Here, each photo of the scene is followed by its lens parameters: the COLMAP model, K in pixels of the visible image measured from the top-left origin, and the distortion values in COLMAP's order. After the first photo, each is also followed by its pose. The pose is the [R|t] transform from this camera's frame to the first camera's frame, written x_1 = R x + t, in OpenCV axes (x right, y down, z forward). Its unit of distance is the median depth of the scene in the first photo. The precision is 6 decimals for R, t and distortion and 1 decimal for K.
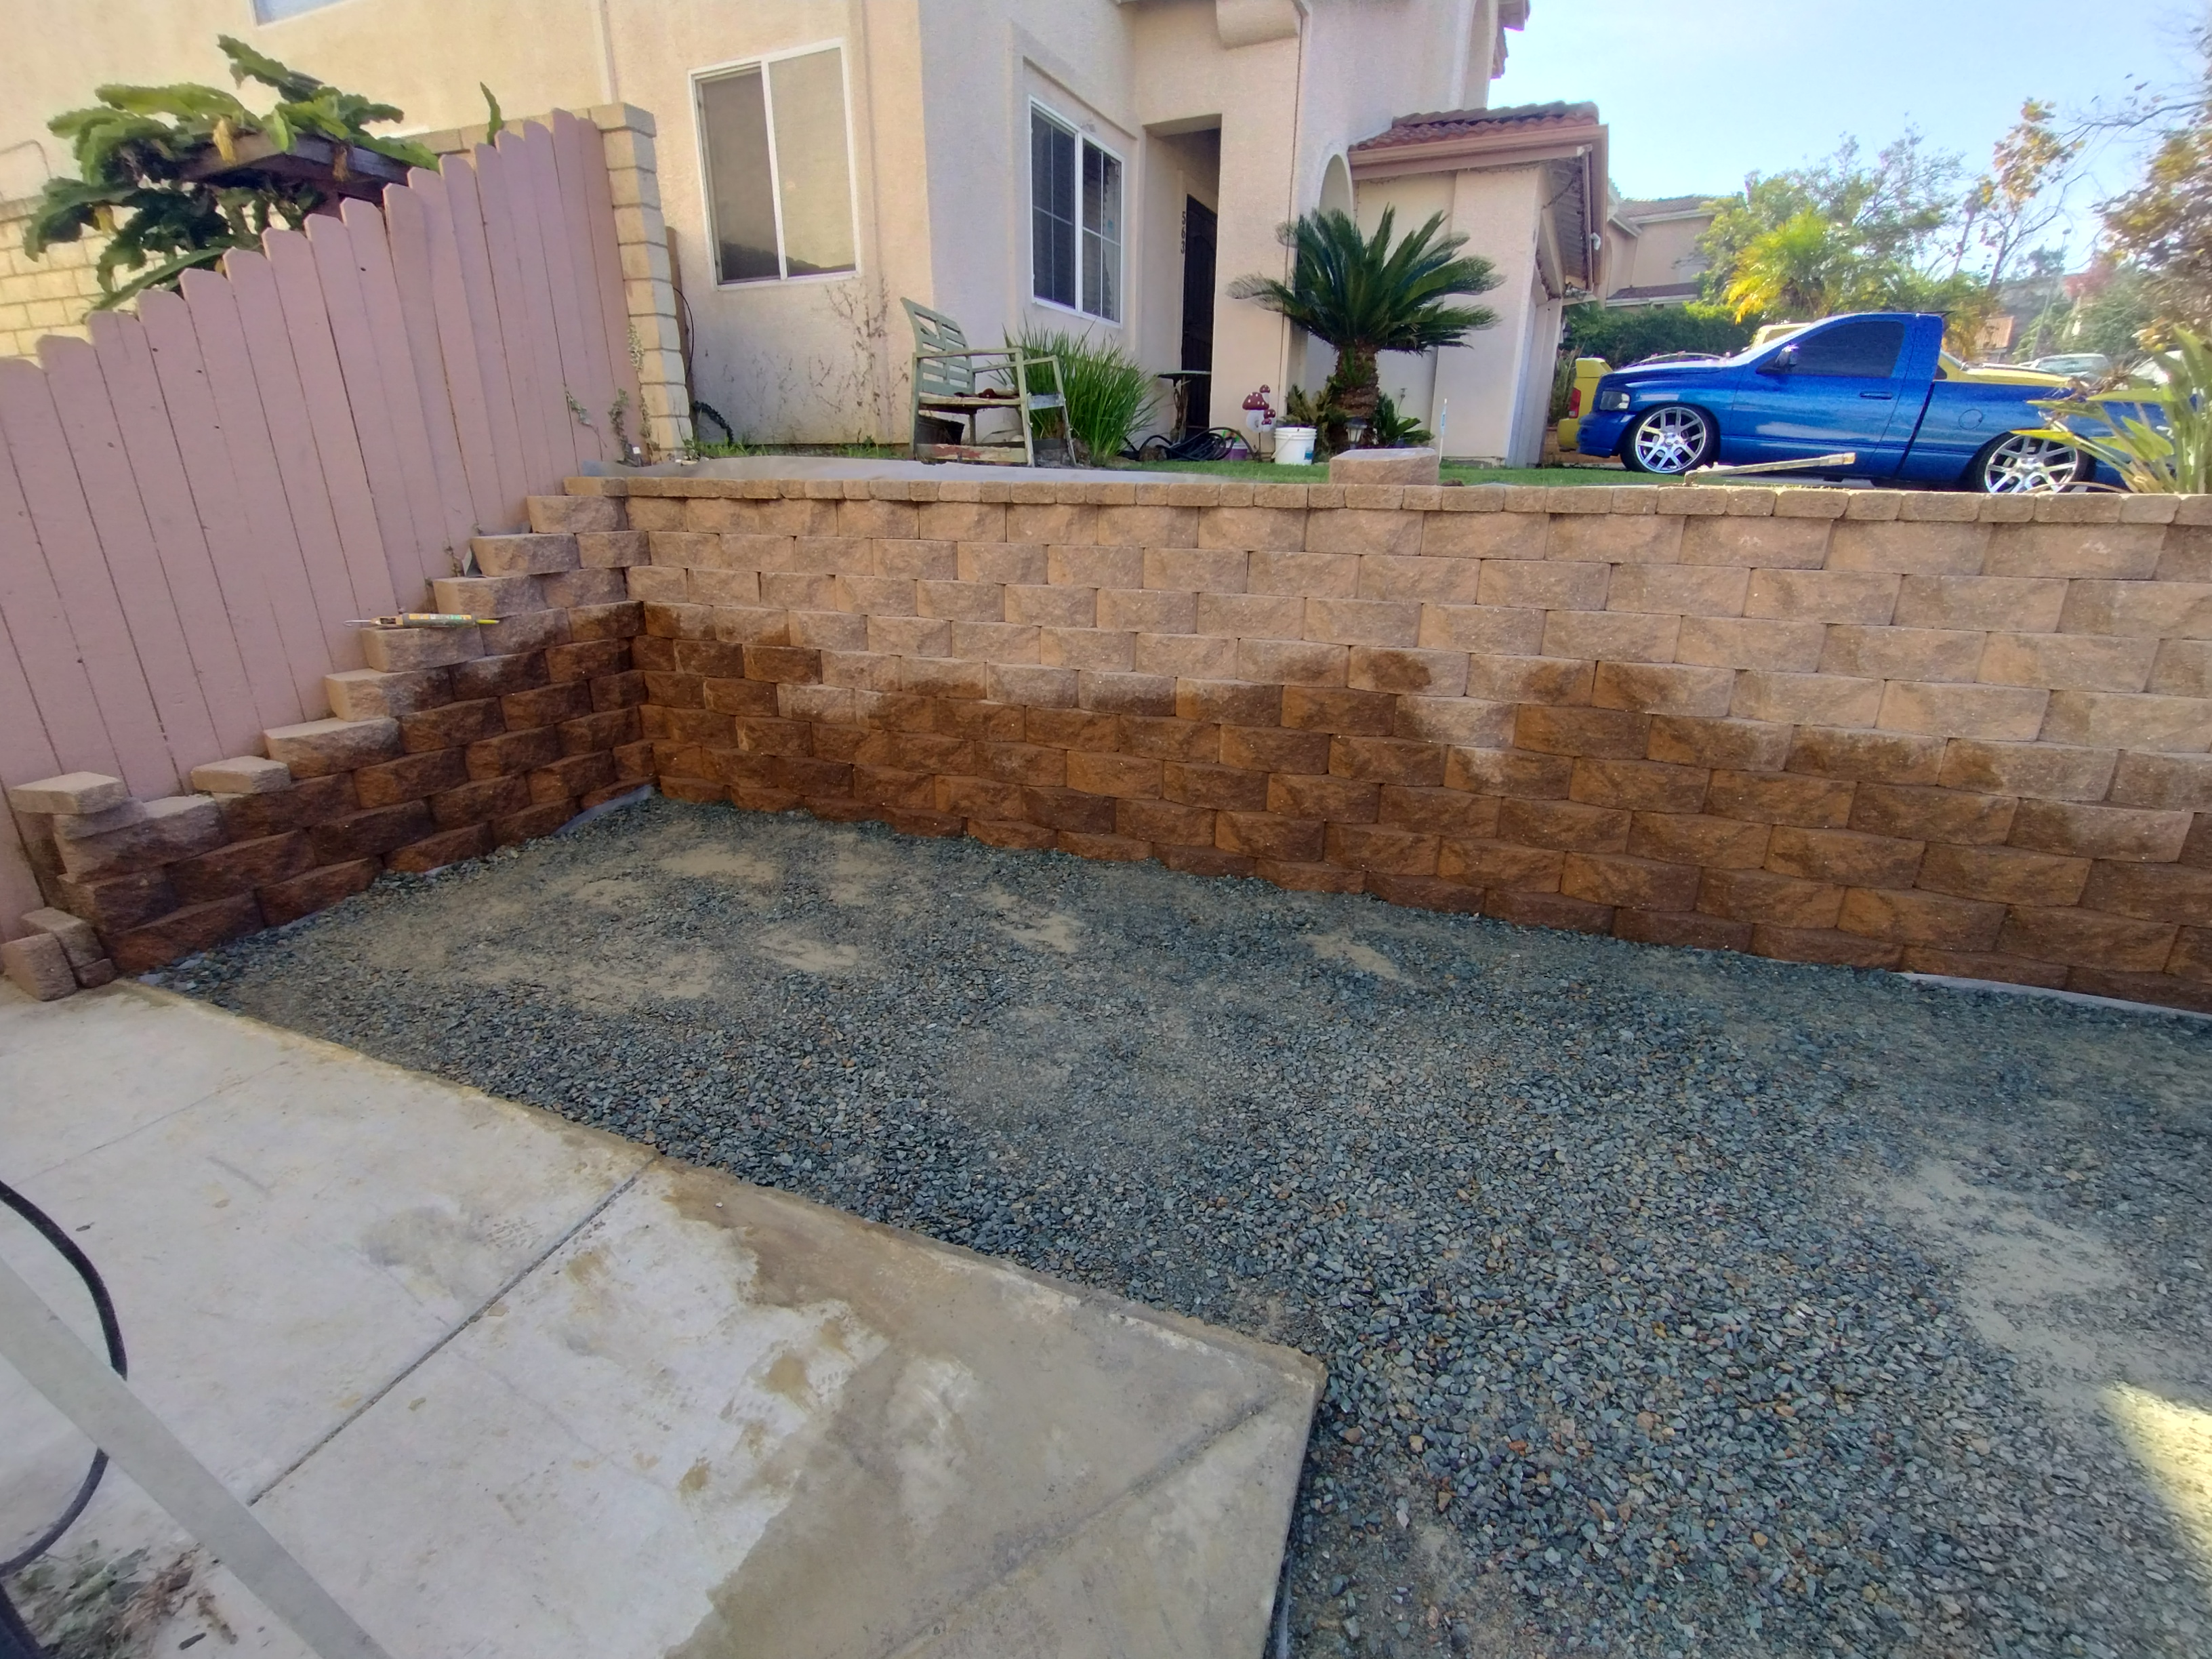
lens RADIAL K [[1008.6, 0, 1106.0], [0, 1008.6, 829.5], [0, 0, 1]] dist [-0.007462, 0.001821]
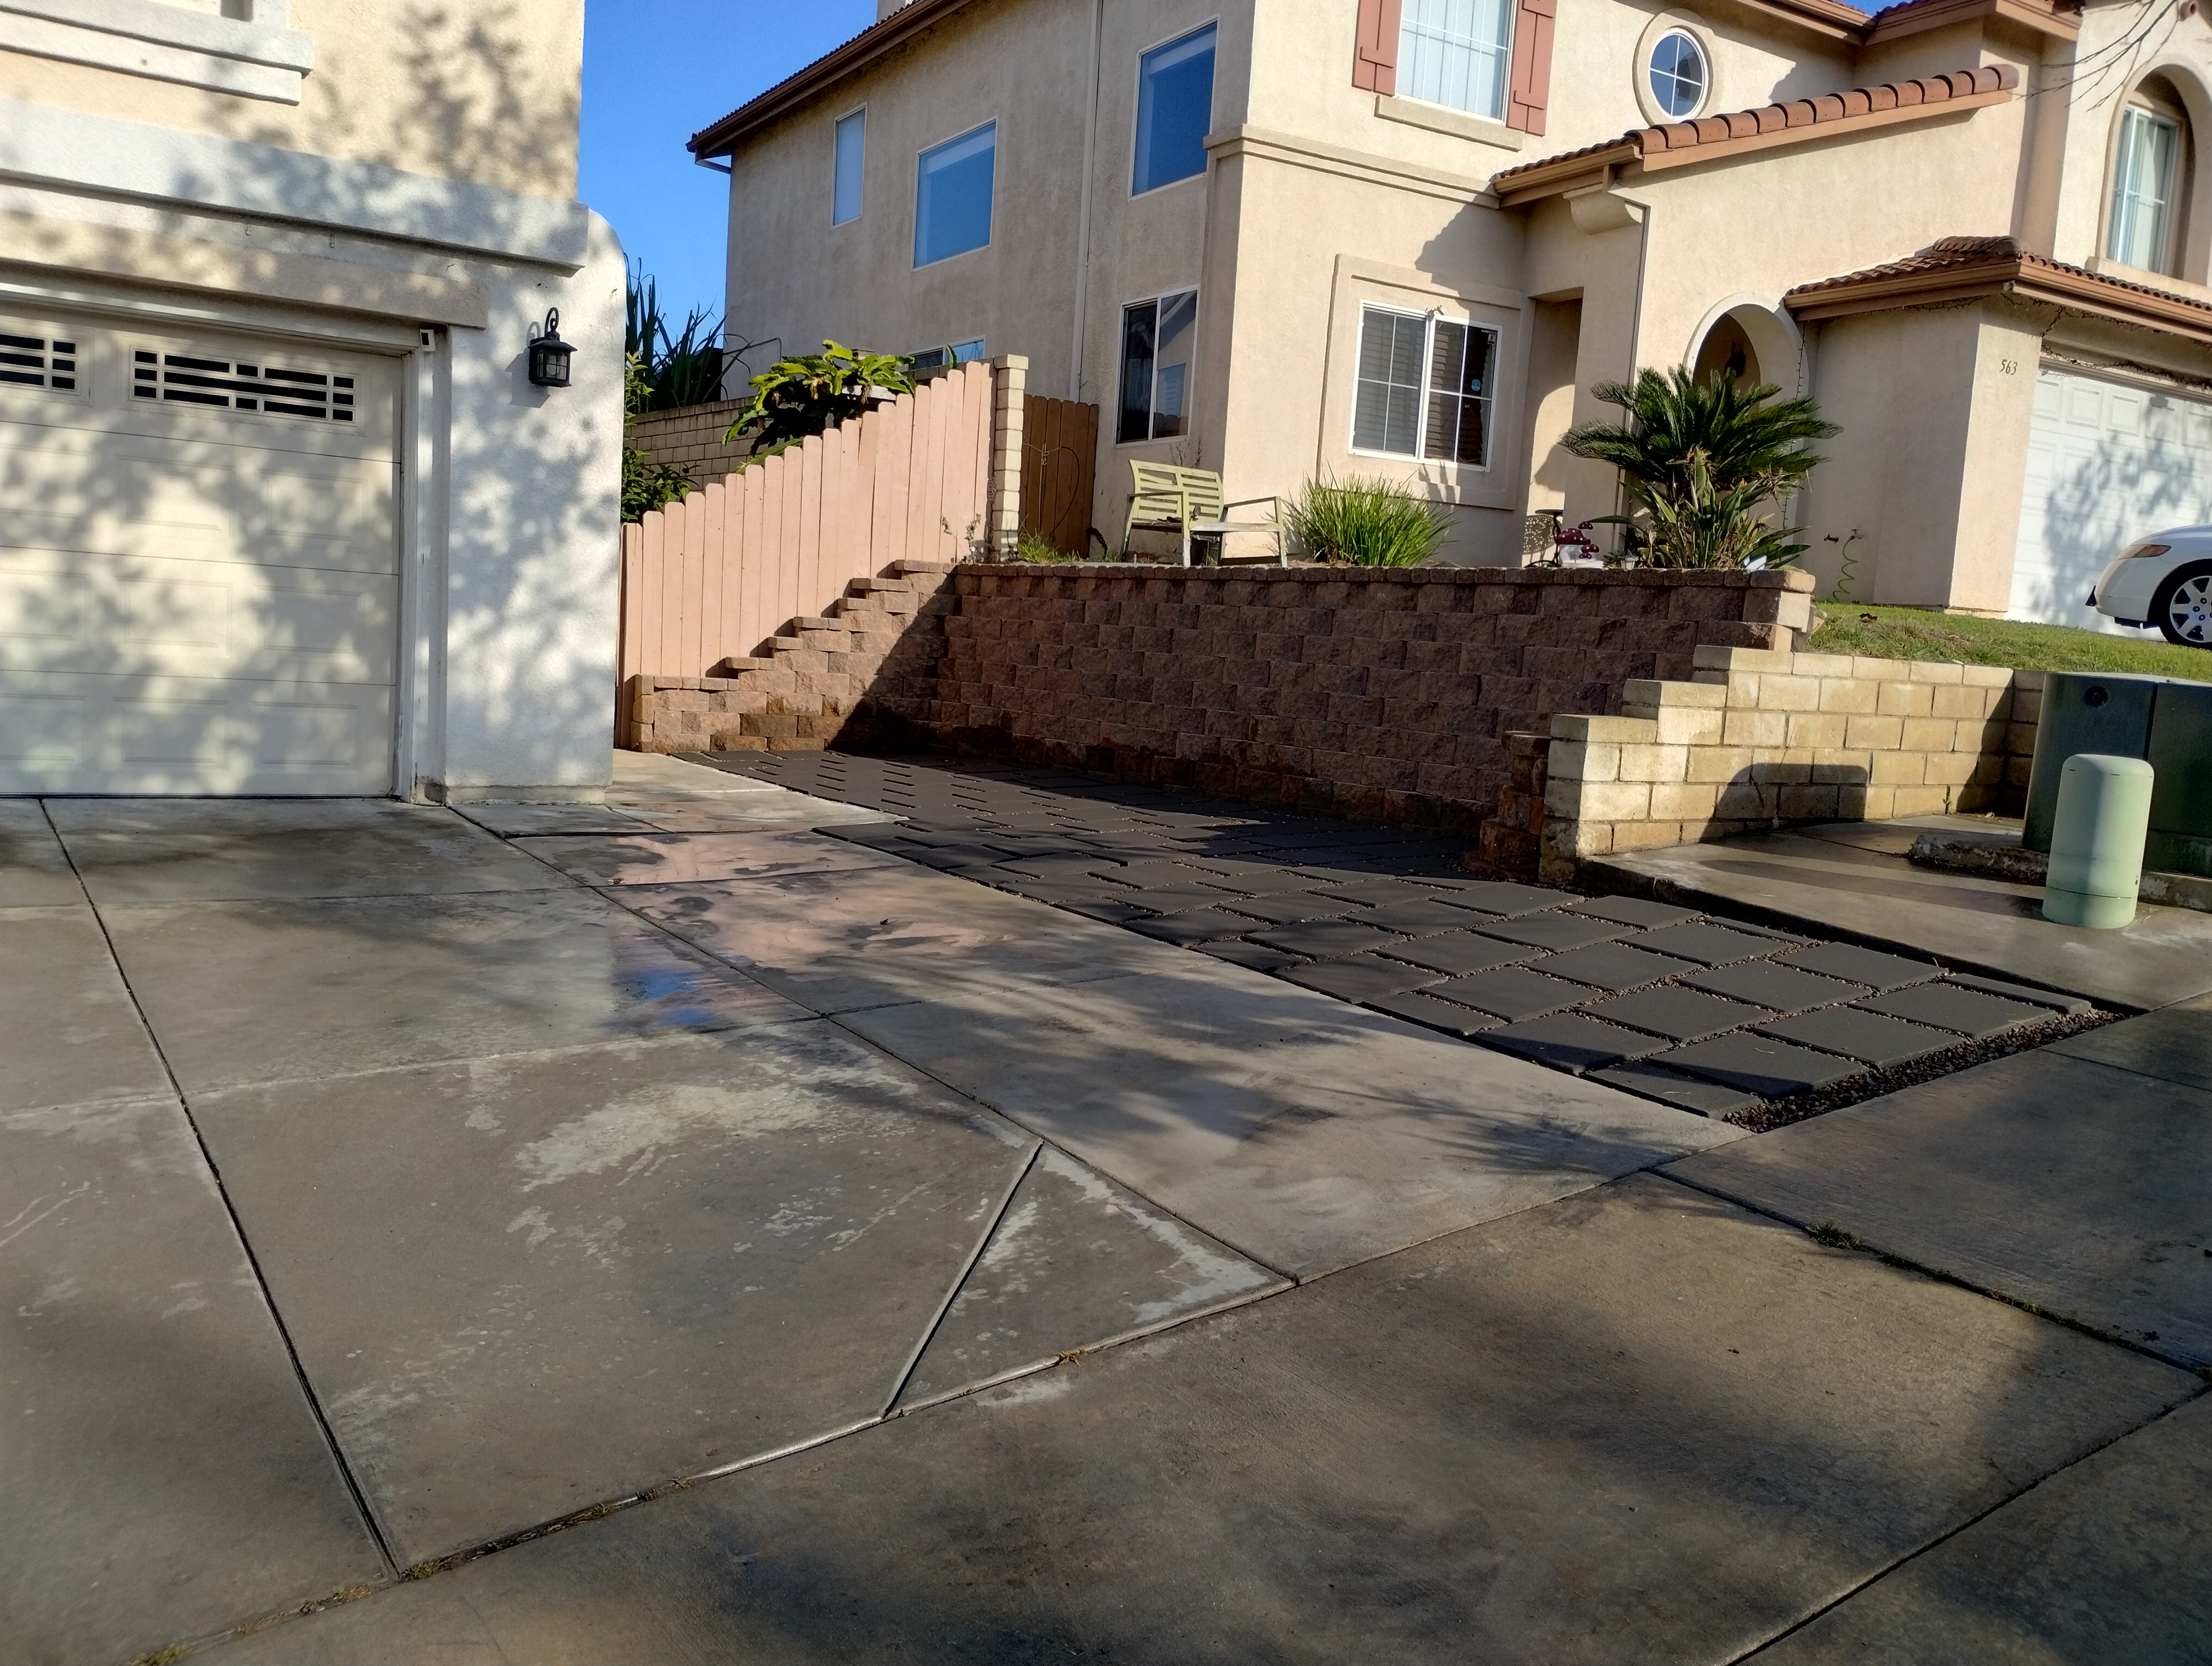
lens RADIAL K [[1810.4, 0, 1064.9], [0, 1810.4, 834.5], [0, 0, 1]] dist [0.031272, -0.042756]
pose [[0.817996, 0.108704, -0.564860, 1.428100], [-0.246713, 0.953376, -0.173803, 0.555780], [0.519630, 0.281528, 0.806676, -1.196905]]
